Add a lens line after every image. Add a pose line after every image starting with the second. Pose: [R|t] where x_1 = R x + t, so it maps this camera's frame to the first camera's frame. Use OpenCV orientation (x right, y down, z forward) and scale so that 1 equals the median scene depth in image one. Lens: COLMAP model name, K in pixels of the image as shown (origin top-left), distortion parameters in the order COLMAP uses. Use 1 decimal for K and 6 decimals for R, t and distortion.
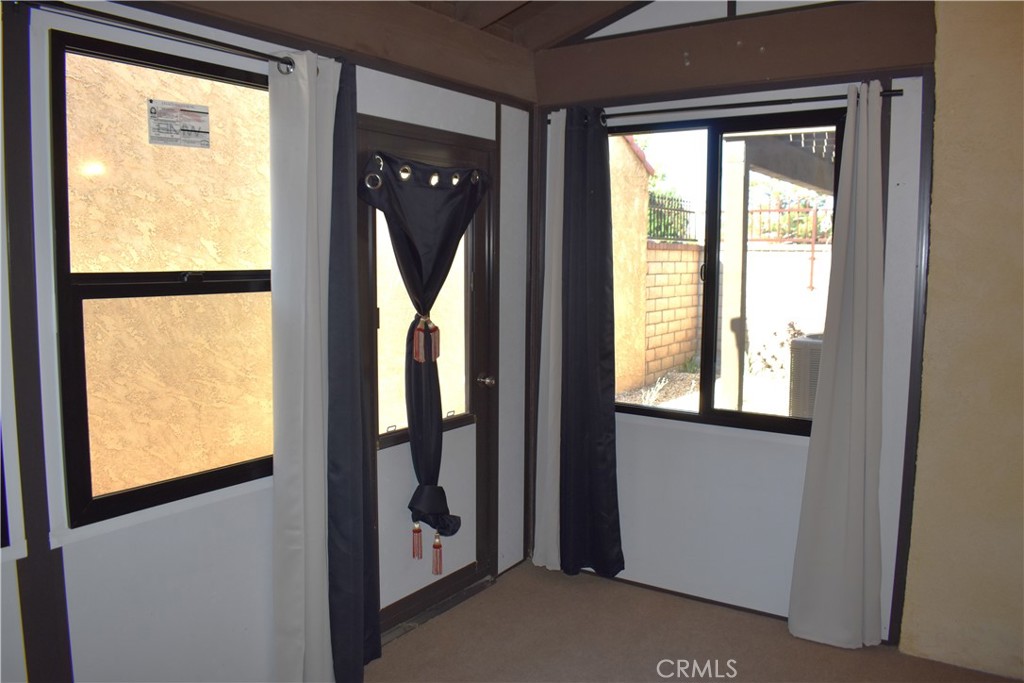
lens RADIAL K [[798.4, 0, 512.0], [0, 798.4, 341.5], [0, 0, 1]] dist [-0.090662, 0.006665]
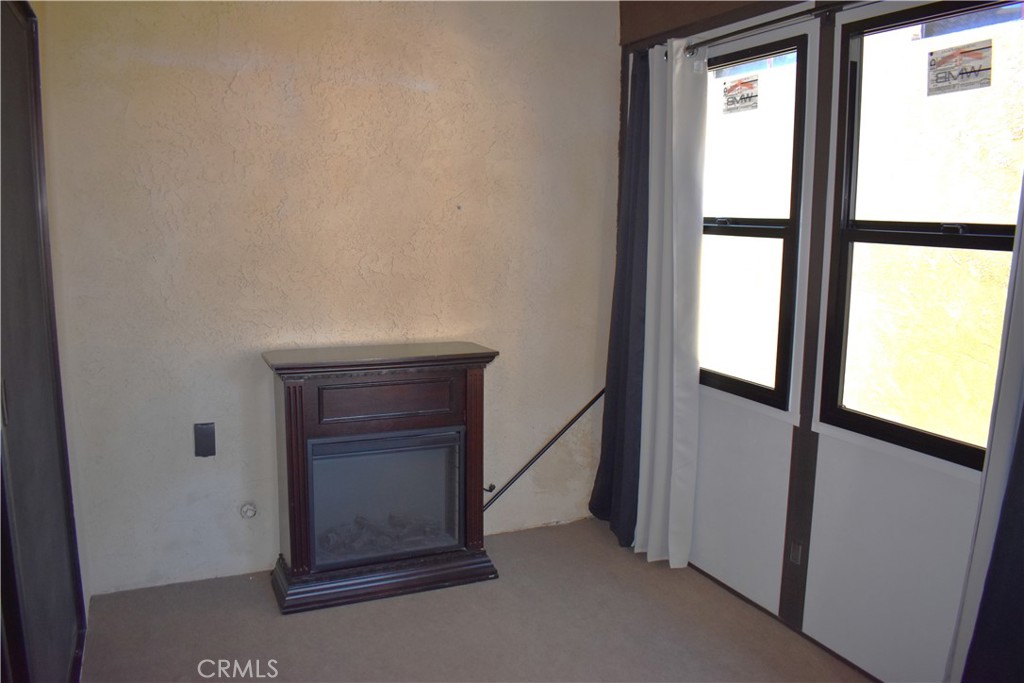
lens RADIAL K [[798.4, 0, 512.0], [0, 798.4, 341.5], [0, 0, 1]] dist [-0.090662, 0.006665]
pose [[-0.517488, 0.111237, -0.848429, 0.703656], [-0.121933, 0.971810, 0.201785, -0.076956], [0.846958, 0.207873, -0.489337, 1.082451]]
